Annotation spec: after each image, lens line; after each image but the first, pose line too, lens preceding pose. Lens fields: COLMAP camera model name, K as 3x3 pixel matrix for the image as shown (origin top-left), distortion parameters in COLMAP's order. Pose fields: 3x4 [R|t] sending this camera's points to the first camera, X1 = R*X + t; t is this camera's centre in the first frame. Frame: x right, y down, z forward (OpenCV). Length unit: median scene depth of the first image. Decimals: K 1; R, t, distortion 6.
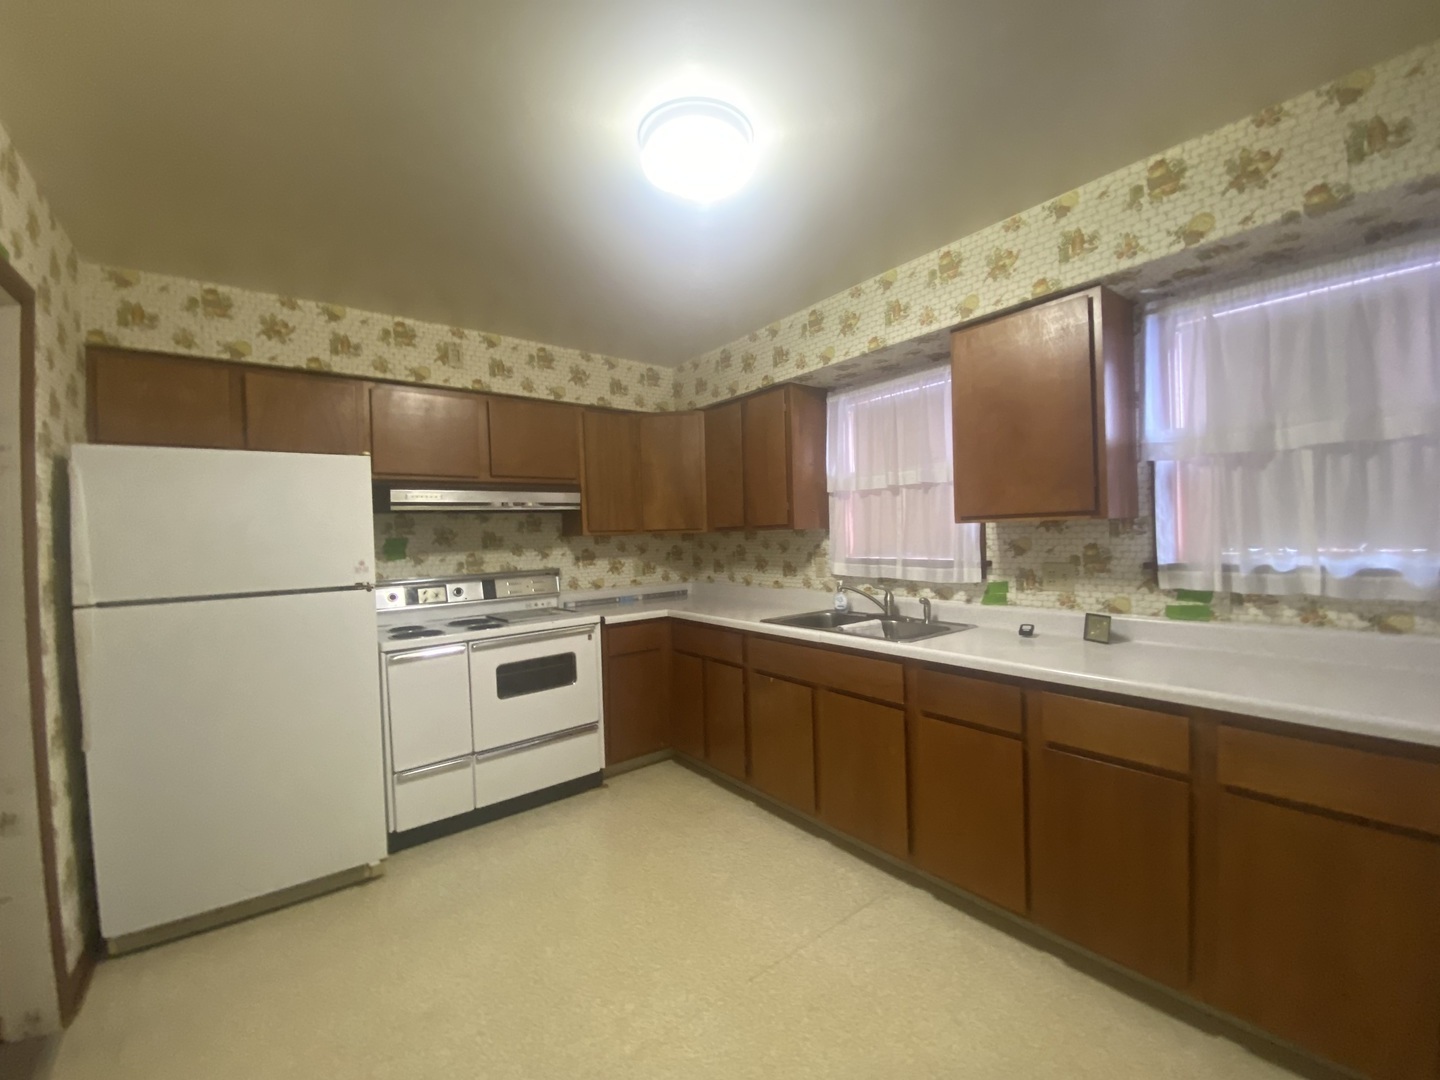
lens RADIAL K [[577.7, 0, 718.3], [0, 577.7, 544.7], [0, 0, 1]] dist [0.034081, -0.028169]
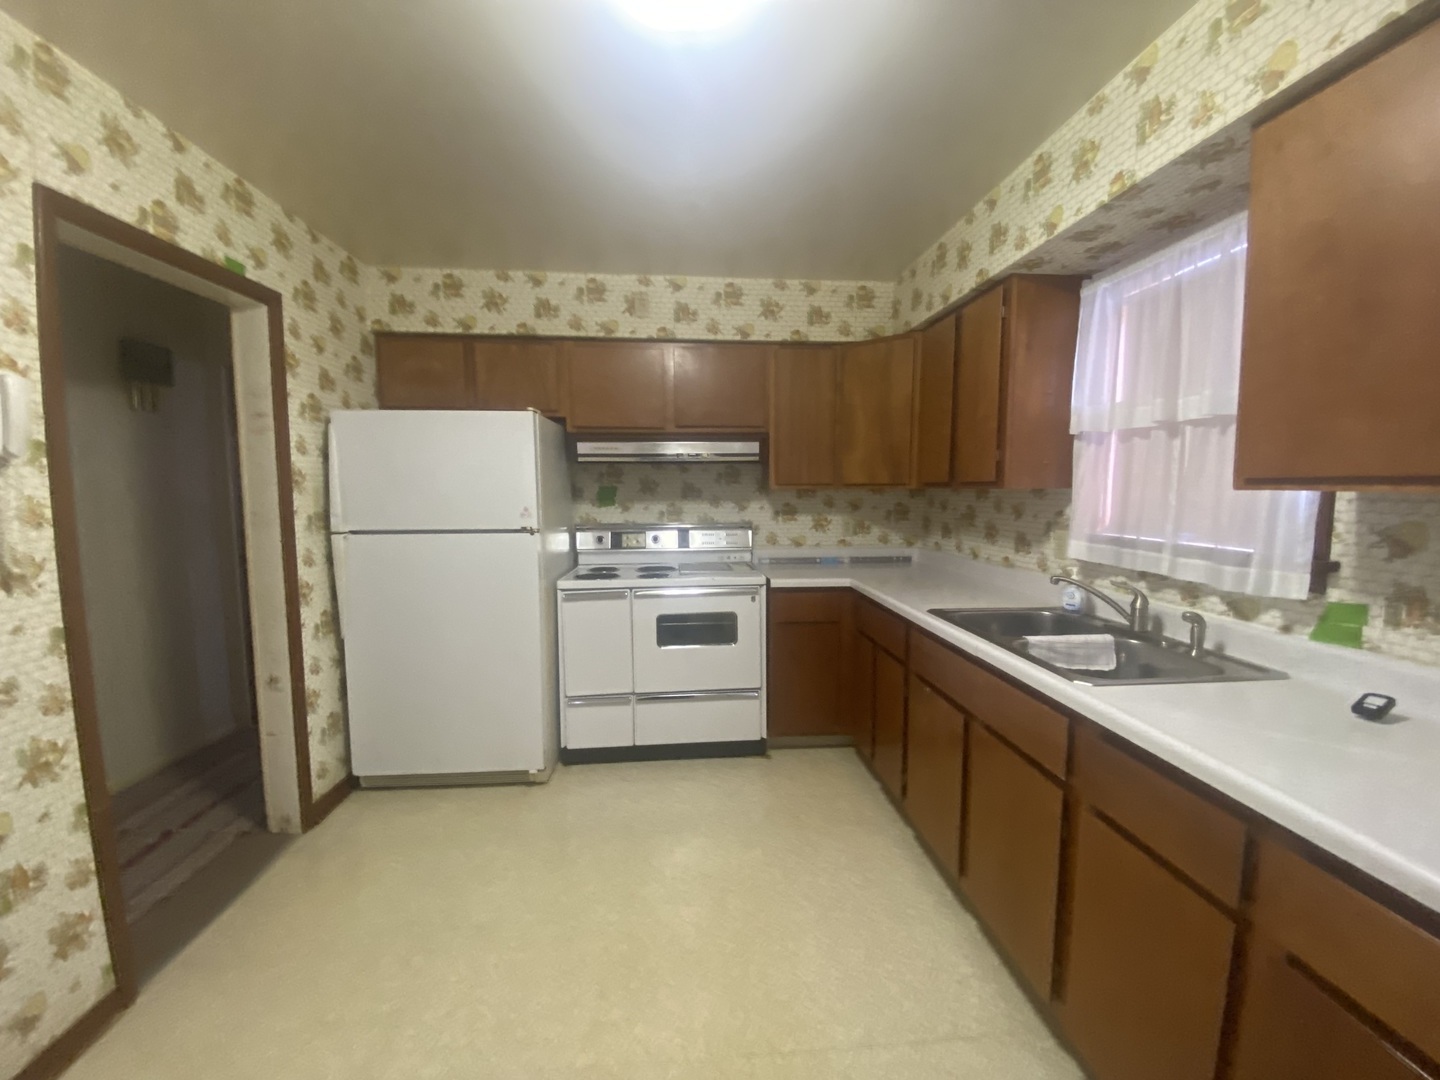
lens RADIAL K [[577.7, 0, 718.3], [0, 577.7, 544.7], [0, 0, 1]] dist [0.034081, -0.028169]
pose [[0.839024, 0.081747, -0.537918, 0.243539], [-0.033073, 0.994483, 0.099546, -0.019234], [0.543088, -0.065731, 0.837099, 0.221180]]
